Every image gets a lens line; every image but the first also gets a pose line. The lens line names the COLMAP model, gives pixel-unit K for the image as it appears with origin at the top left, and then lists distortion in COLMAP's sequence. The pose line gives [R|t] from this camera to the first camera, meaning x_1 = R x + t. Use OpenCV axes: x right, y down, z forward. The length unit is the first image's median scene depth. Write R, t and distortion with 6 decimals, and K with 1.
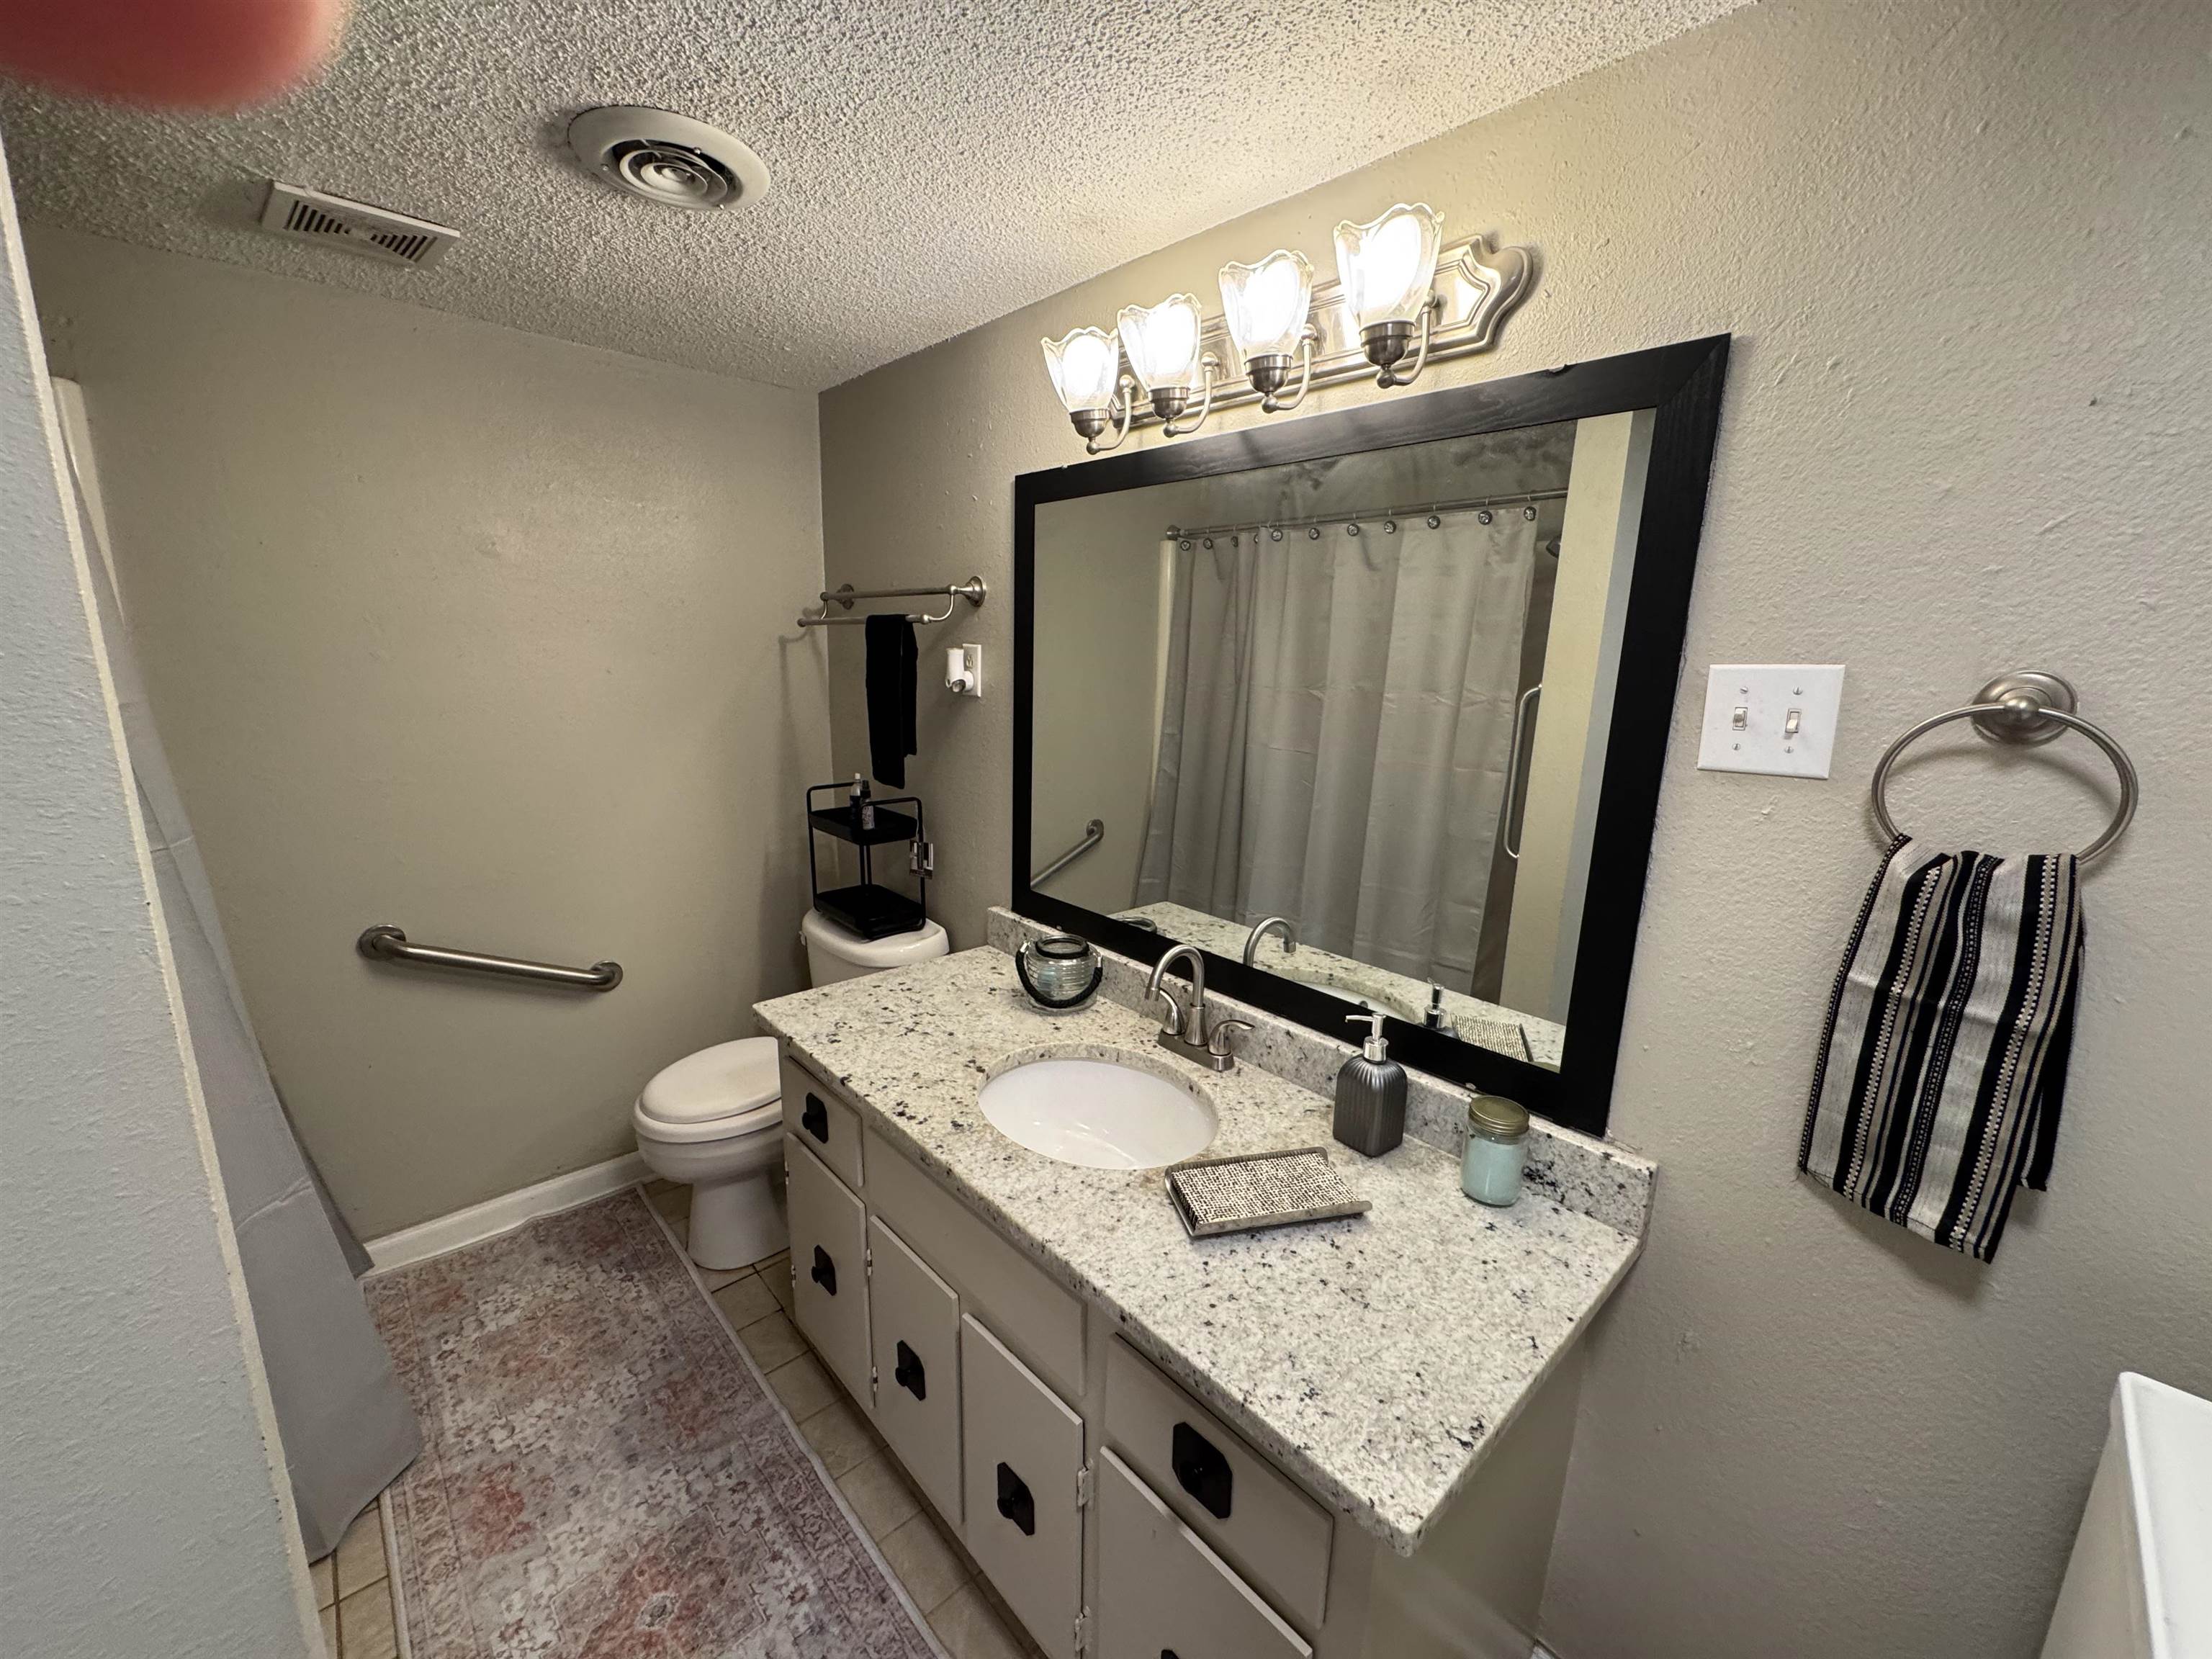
lens RADIAL K [[882.7, 0, 1114.0], [0, 882.7, 835.2], [0, 0, 1]] dist [-0.000529, -0.000880]
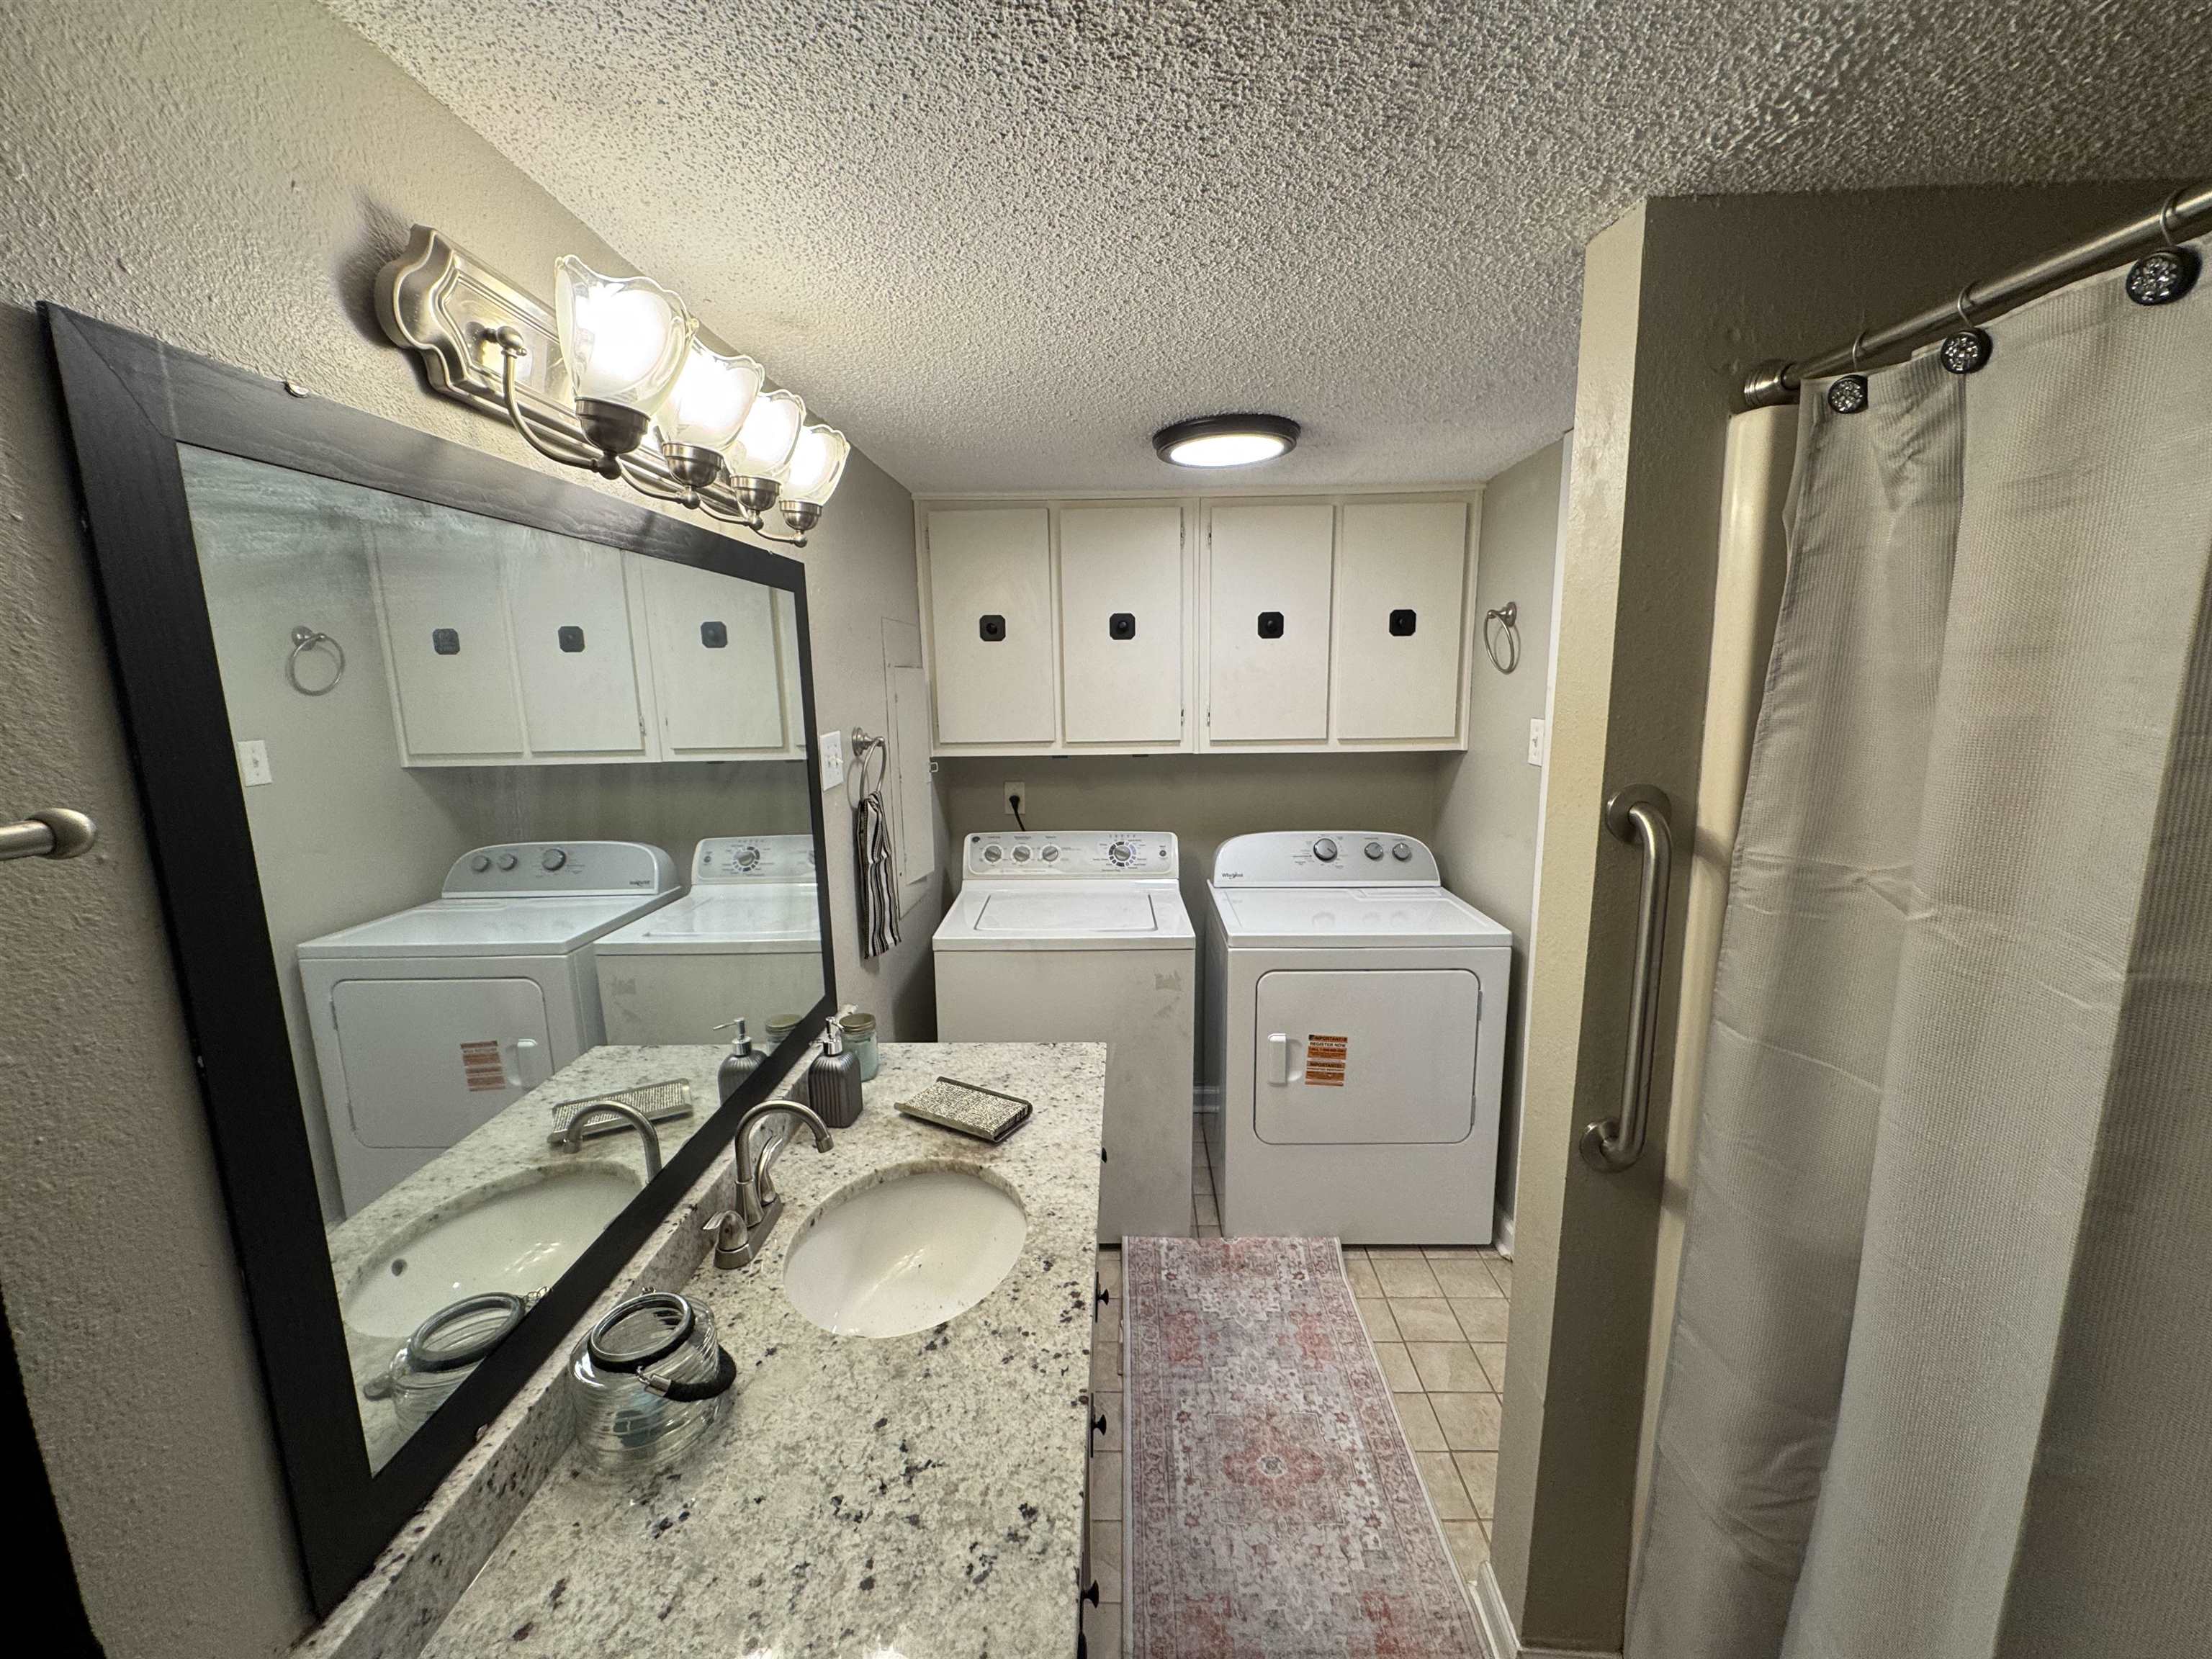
lens RADIAL K [[882.7, 0, 1111.2], [0, 882.7, 829.6], [0, 0, 1]] dist [-0.000529, -0.000880]
pose [[-0.721976, -0.136077, 0.678406, -0.822872], [0.137425, 0.932737, 0.333342, -0.421532], [-0.678134, 0.333894, -0.654713, 1.451227]]
